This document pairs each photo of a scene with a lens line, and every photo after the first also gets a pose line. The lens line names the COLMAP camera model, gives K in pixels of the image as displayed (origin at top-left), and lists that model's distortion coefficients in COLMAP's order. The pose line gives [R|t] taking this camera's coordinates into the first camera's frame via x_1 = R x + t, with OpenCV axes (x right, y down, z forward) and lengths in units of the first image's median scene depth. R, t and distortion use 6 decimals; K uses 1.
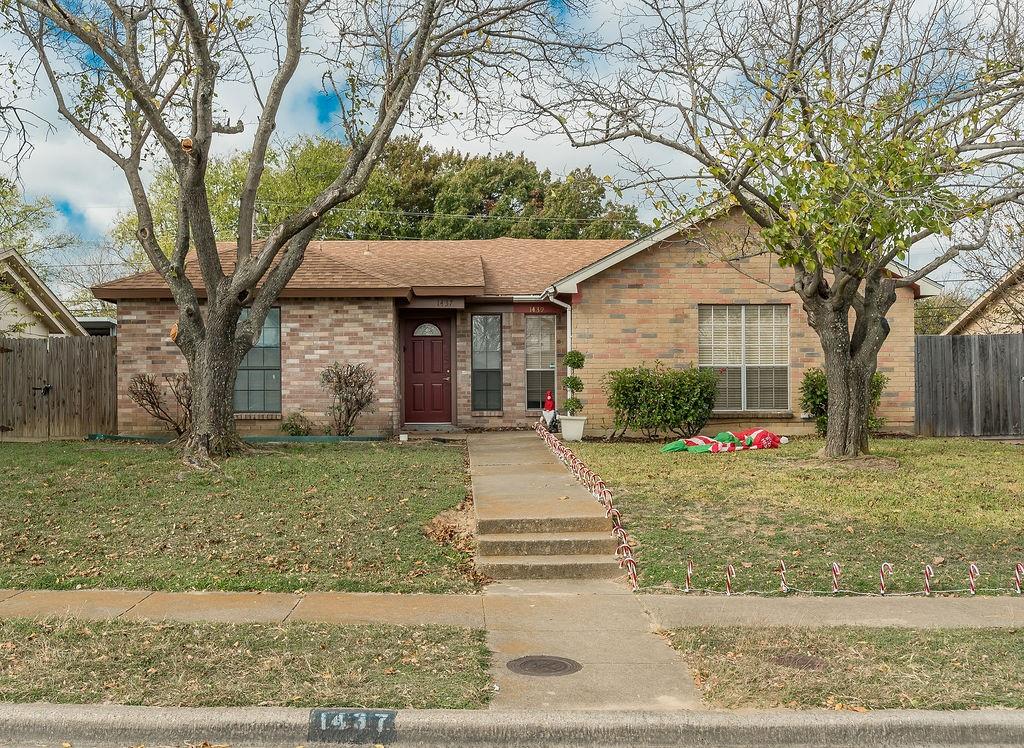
lens RADIAL K [[1049.3, 0, 512.0], [0, 1049.3, 374.0], [0, 0, 1]] dist [0.024783, -0.020192]
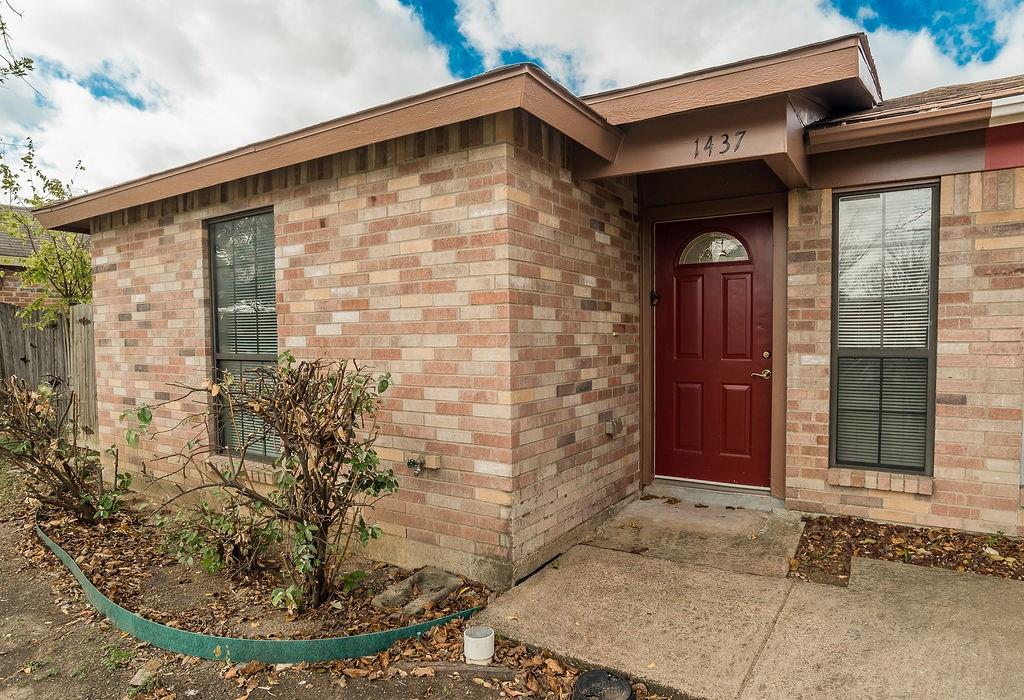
lens RADIAL K [[601.5, 0, 510.0], [0, 601.5, 363.3], [0, 0, 1]] dist [-0.028605, 0.000715]
pose [[0.820659, 0.026236, -0.570816, -0.013938], [0.019847, 0.997034, 0.074360, -0.019083], [0.571074, -0.072353, 0.817704, 0.850956]]
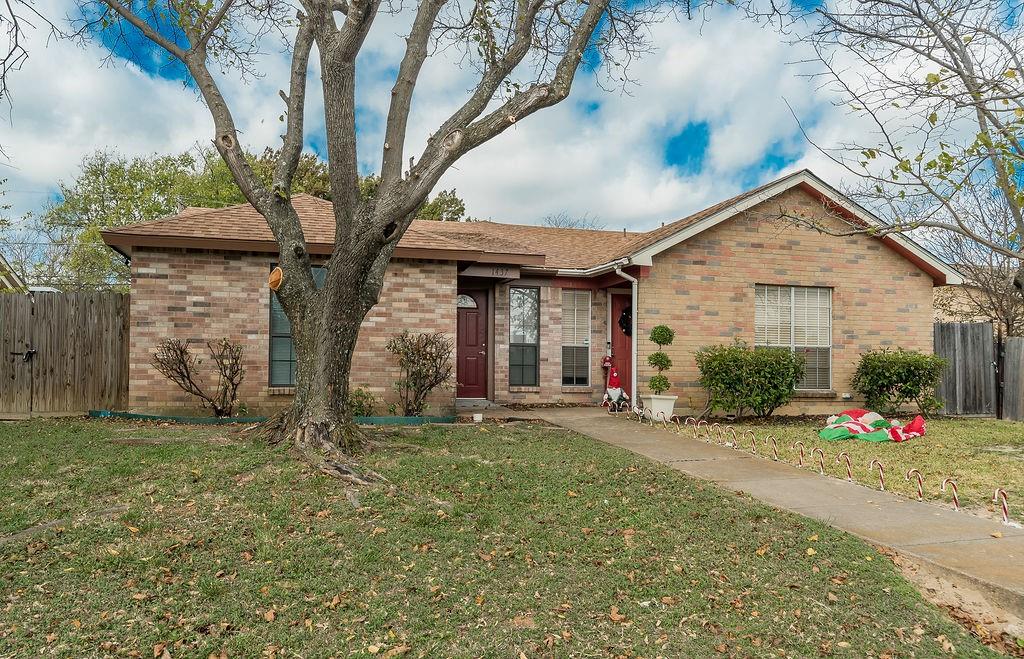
lens RADIAL K [[753.0, 0, 512.4], [0, 753.0, 342.8], [0, 0, 1]] dist [-0.007147, 0.006319]
pose [[0.975485, 0.024352, 0.218715, -0.206958], [-0.021608, 0.999655, -0.014932, 0.005930], [-0.219003, 0.009840, 0.975675, 0.351189]]
